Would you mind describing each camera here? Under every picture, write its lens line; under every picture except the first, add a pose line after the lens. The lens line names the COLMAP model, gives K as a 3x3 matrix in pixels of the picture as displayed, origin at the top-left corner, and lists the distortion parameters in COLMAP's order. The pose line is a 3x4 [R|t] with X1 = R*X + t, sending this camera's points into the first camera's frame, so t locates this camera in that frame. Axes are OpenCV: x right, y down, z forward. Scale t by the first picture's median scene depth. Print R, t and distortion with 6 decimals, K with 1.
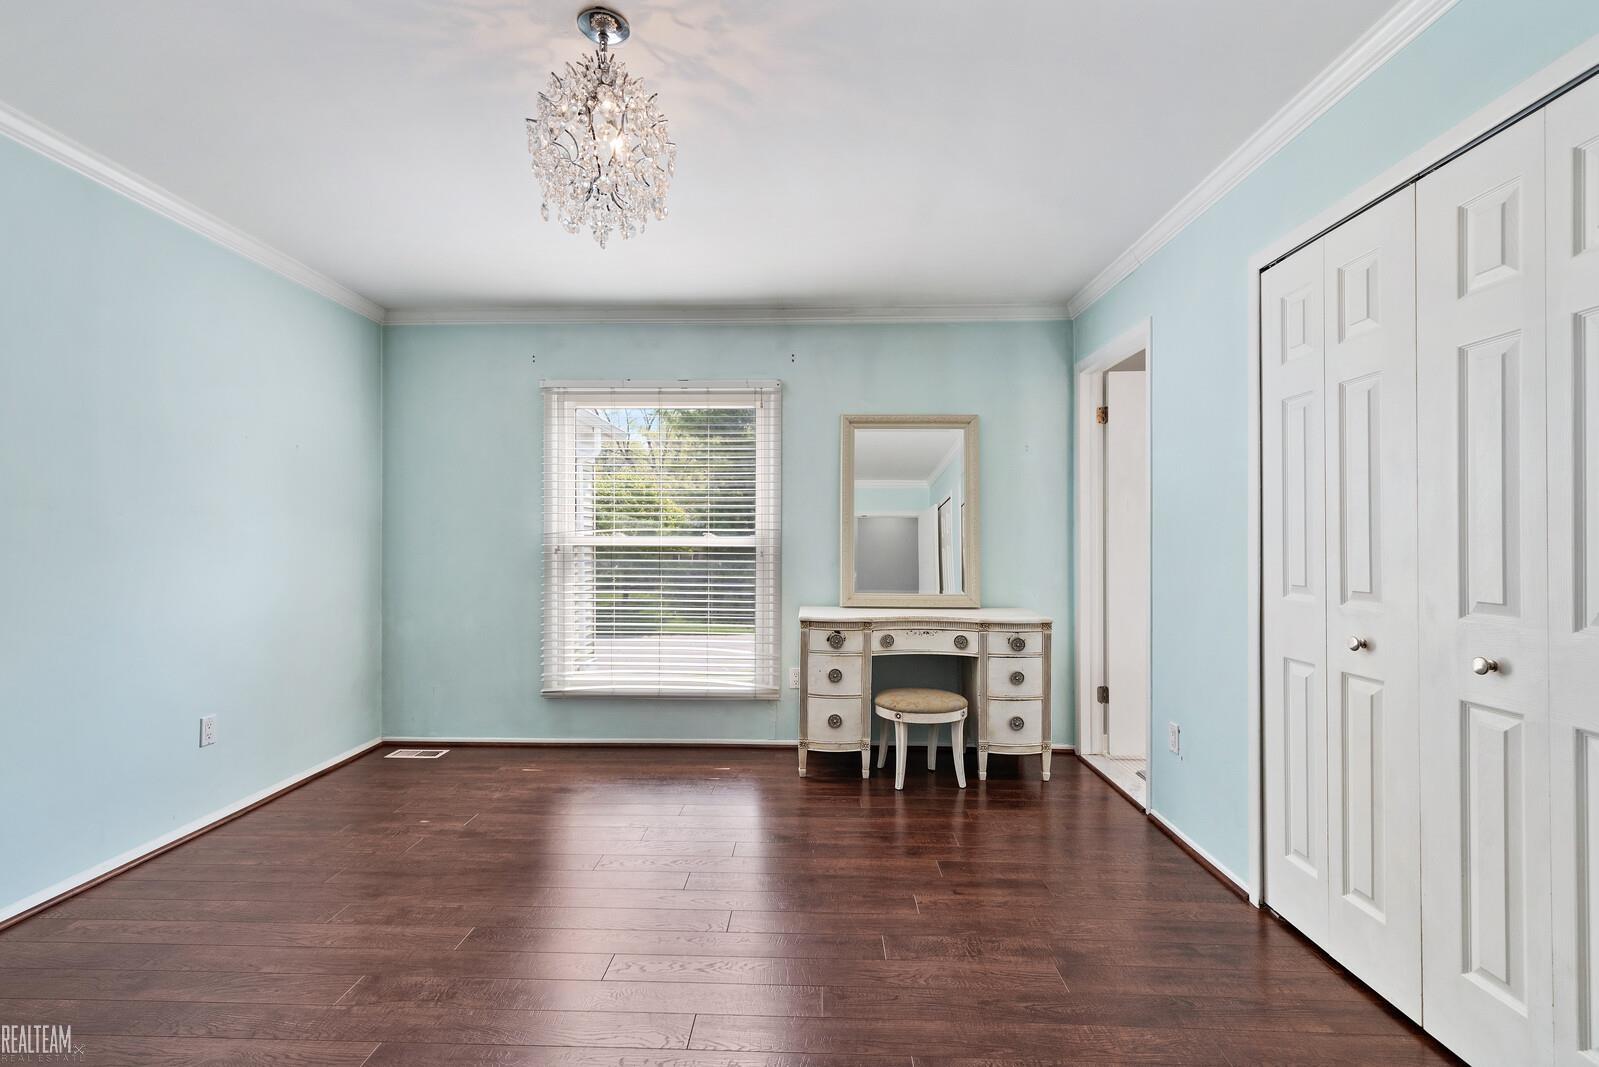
lens RADIAL K [[738.1, 0, 792.3], [0, 738.1, 530.9], [0, 0, 1]] dist [0.003513, 0.000415]
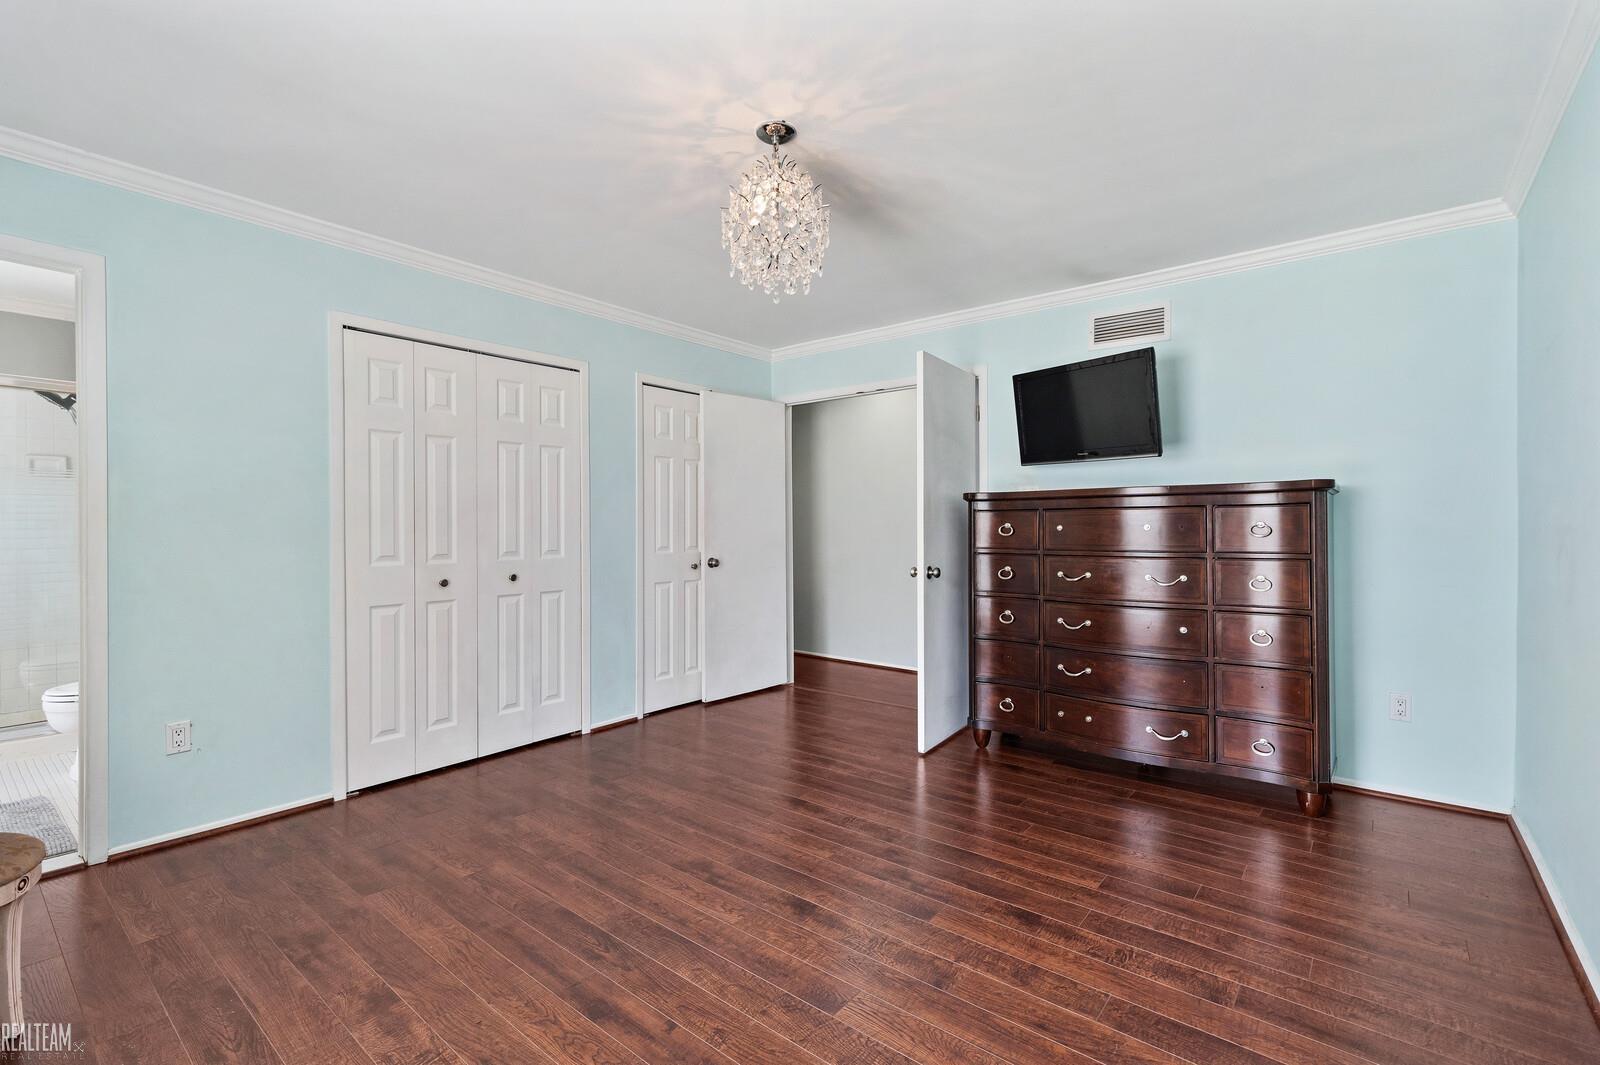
lens RADIAL K [[709.7, 0, 800.0], [0, 709.7, 532.5], [0, 0, 1]] dist [-0.000254, -0.000020]
pose [[-0.797262, -0.007853, 0.603582, -0.944698], [0.002011, 0.999875, 0.015666, 0.006605], [-0.603630, 0.013704, -0.797147, 1.782715]]
